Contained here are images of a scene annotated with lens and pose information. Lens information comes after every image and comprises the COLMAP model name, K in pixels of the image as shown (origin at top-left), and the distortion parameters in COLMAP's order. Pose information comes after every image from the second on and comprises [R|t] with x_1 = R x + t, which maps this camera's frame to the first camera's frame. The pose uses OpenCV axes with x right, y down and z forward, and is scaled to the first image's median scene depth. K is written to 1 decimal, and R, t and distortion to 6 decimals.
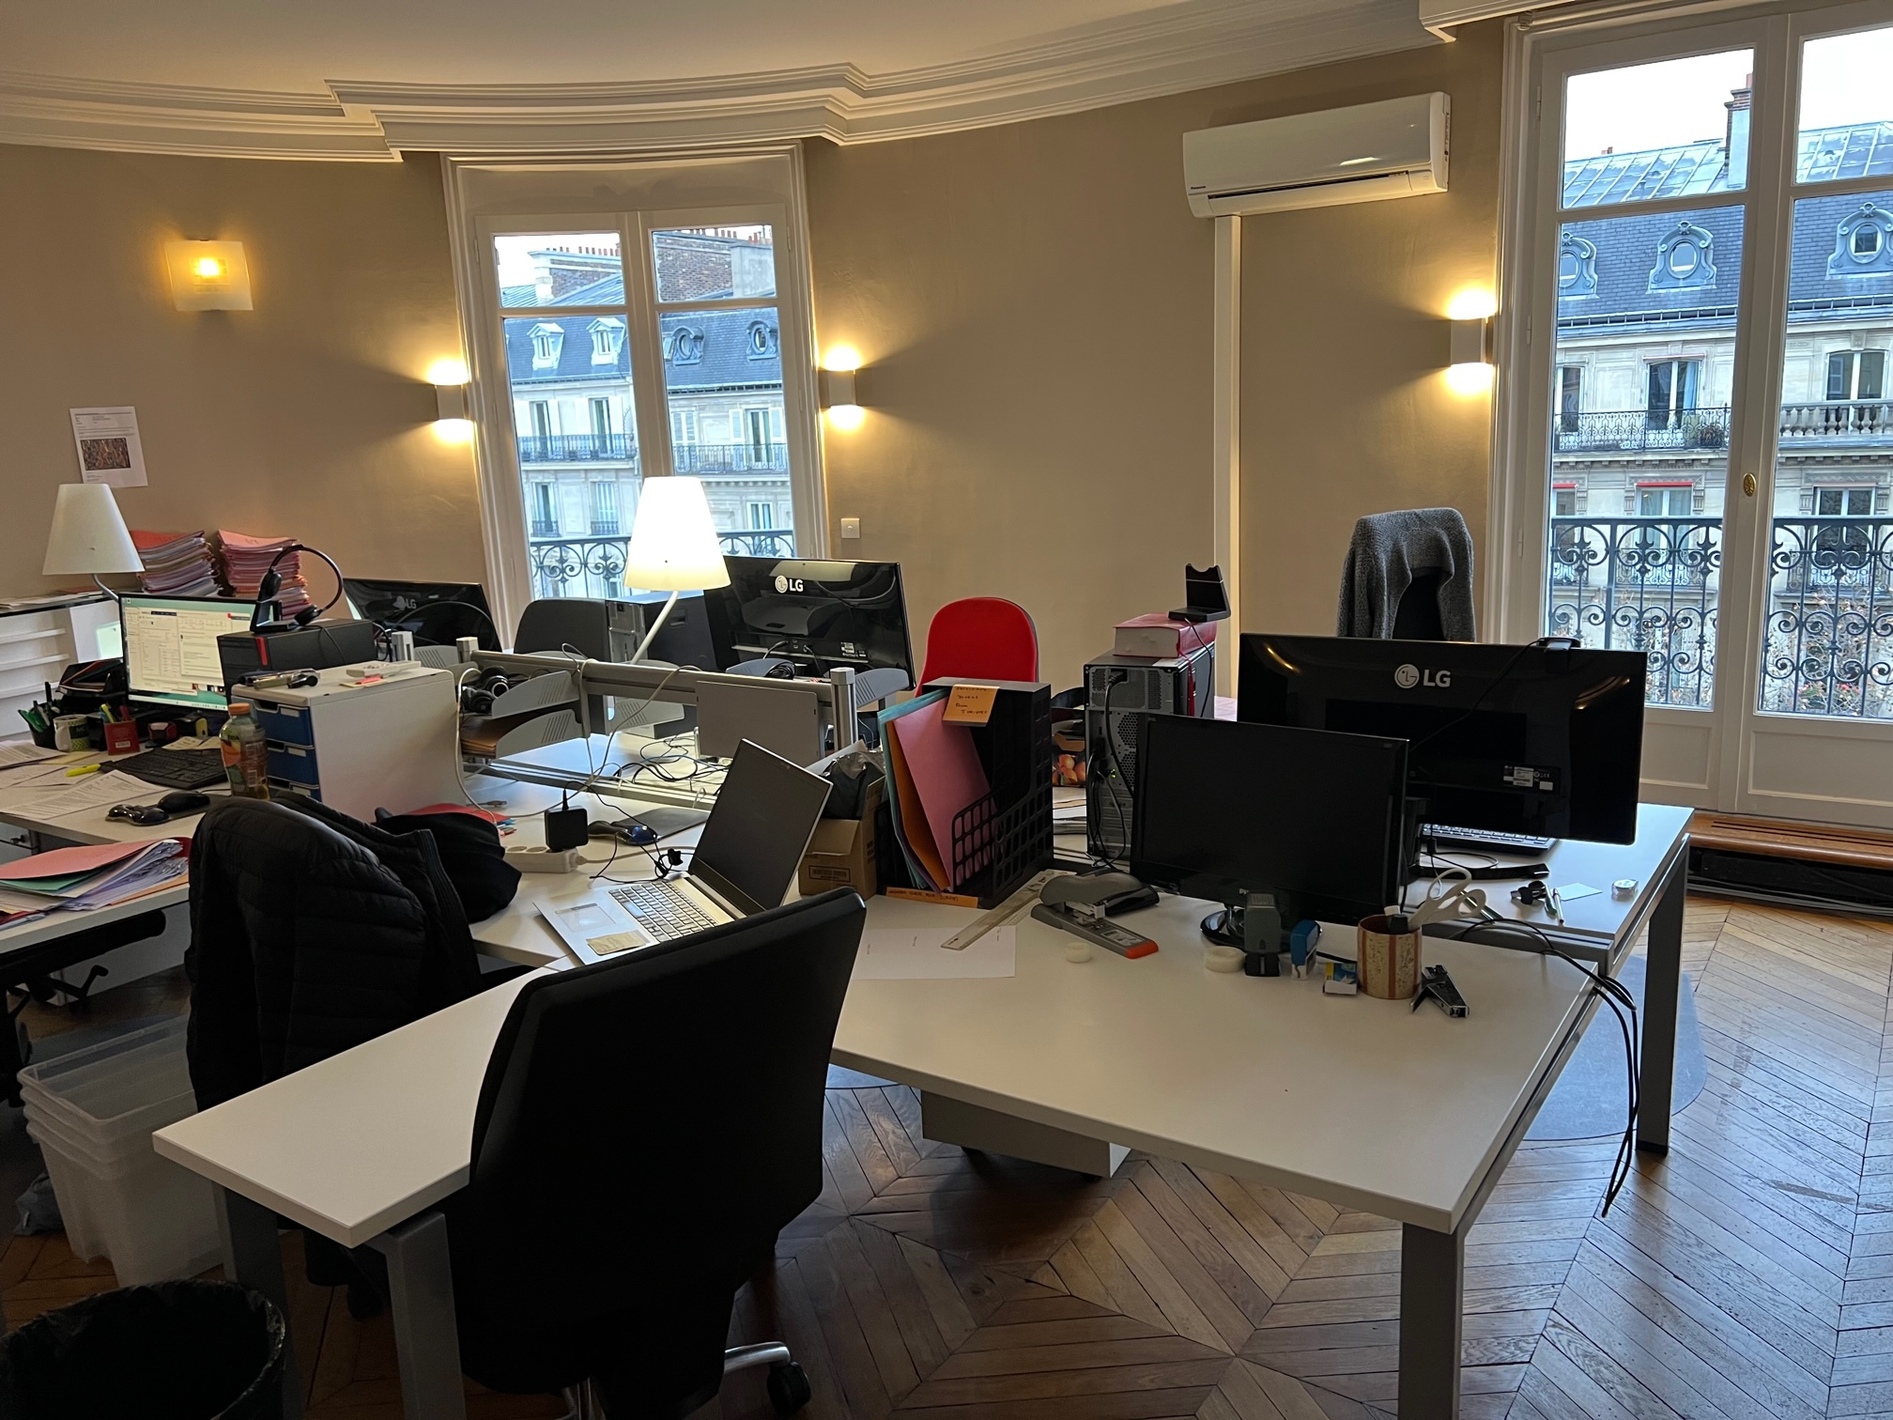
lens RADIAL K [[1427.0, 0, 960.0], [0, 1427.0, 712.1], [0, 0, 1]] dist [0.025439, -0.014019]
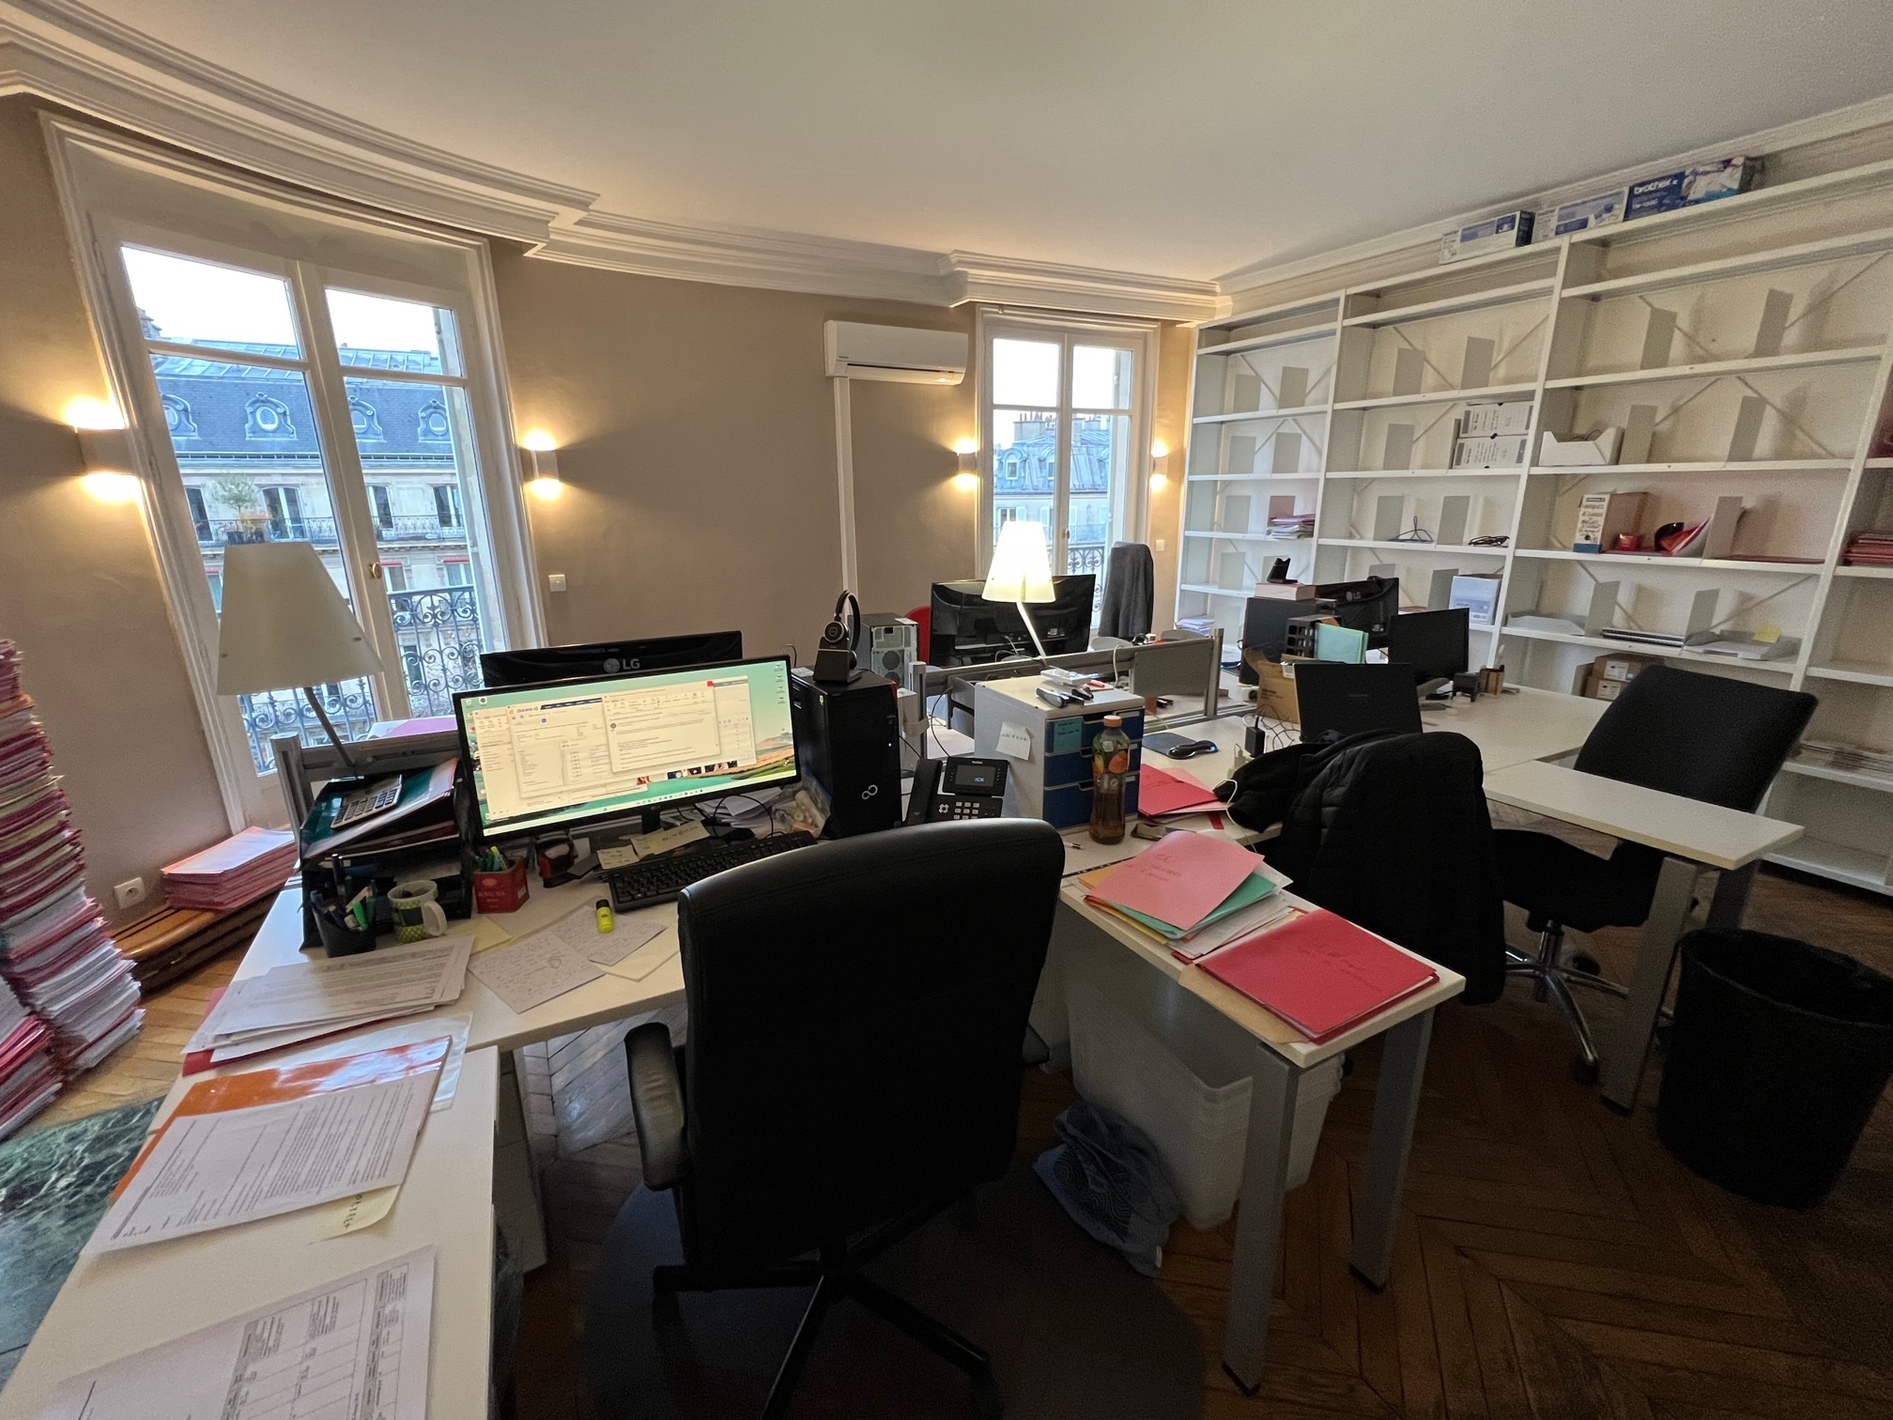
lens RADIAL K [[805.4, 0, 952.8], [0, 805.4, 720.2], [0, 0, 1]] dist [-0.014271, -0.000942]
pose [[0.445985, -0.204628, 0.871335, -0.109221], [0.170879, 0.975075, 0.141528, -0.011108], [-0.878577, 0.085773, 0.469835, 0.080562]]
